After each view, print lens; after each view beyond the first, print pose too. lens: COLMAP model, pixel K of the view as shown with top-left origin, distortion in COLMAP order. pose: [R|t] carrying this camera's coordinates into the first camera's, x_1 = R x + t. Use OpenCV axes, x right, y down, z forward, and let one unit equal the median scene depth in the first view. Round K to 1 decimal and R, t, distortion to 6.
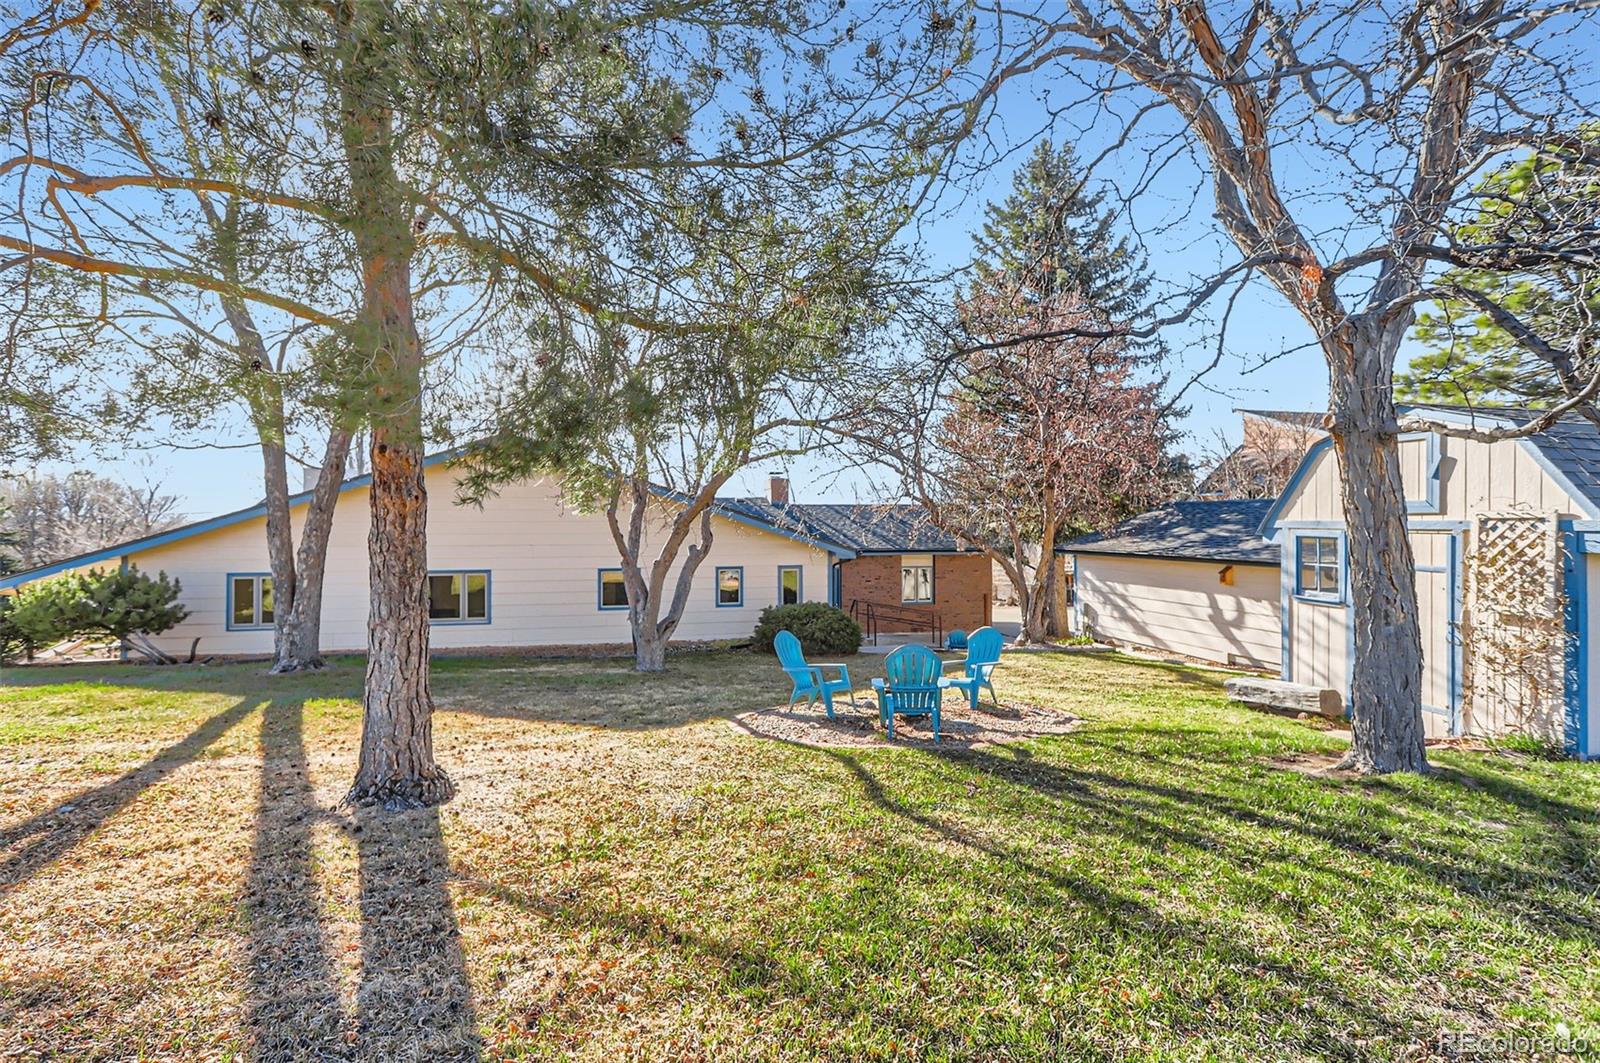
lens RADIAL K [[775.9, 0, 800.1], [0, 775.9, 526.8], [0, 0, 1]] dist [-0.026814, 0.015367]
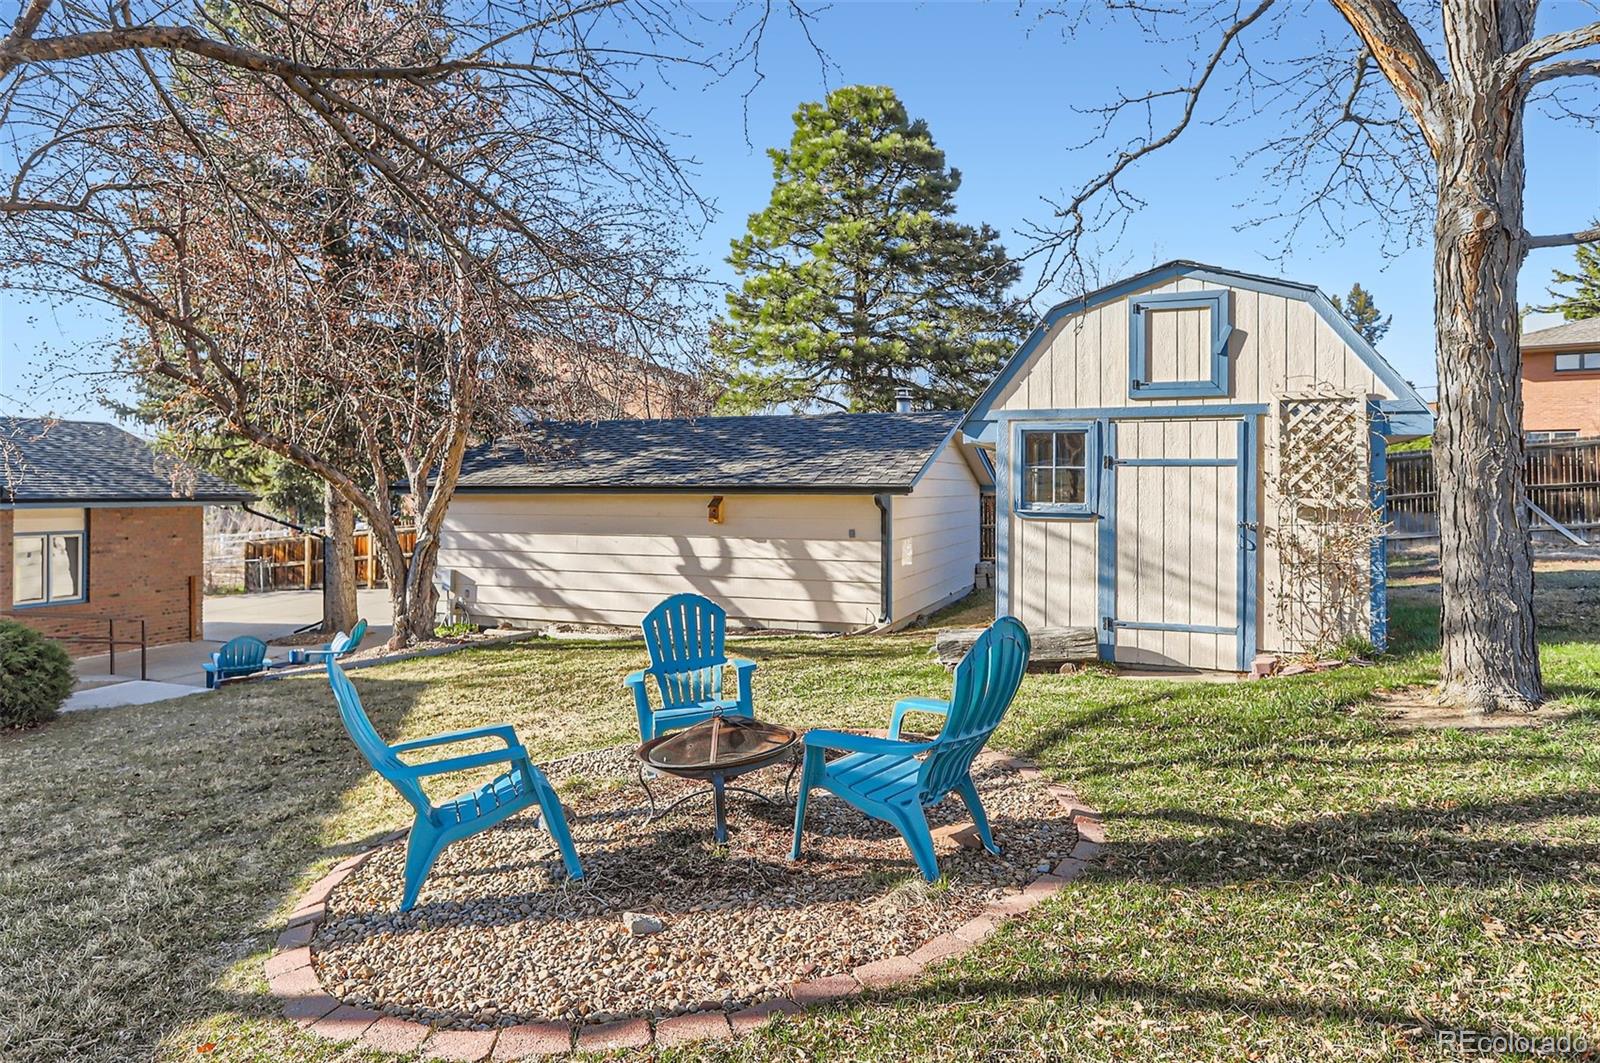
lens RADIAL K [[966.3, 0, 796.0], [0, 966.3, 494.6], [0, 0, 1]] dist [-0.003255, 0.000144]
pose [[0.567431, -0.008255, 0.823379, -0.301549], [0.003568, 0.999965, 0.007566, 0.079439], [-0.823413, -0.001355, 0.567441, 0.772787]]
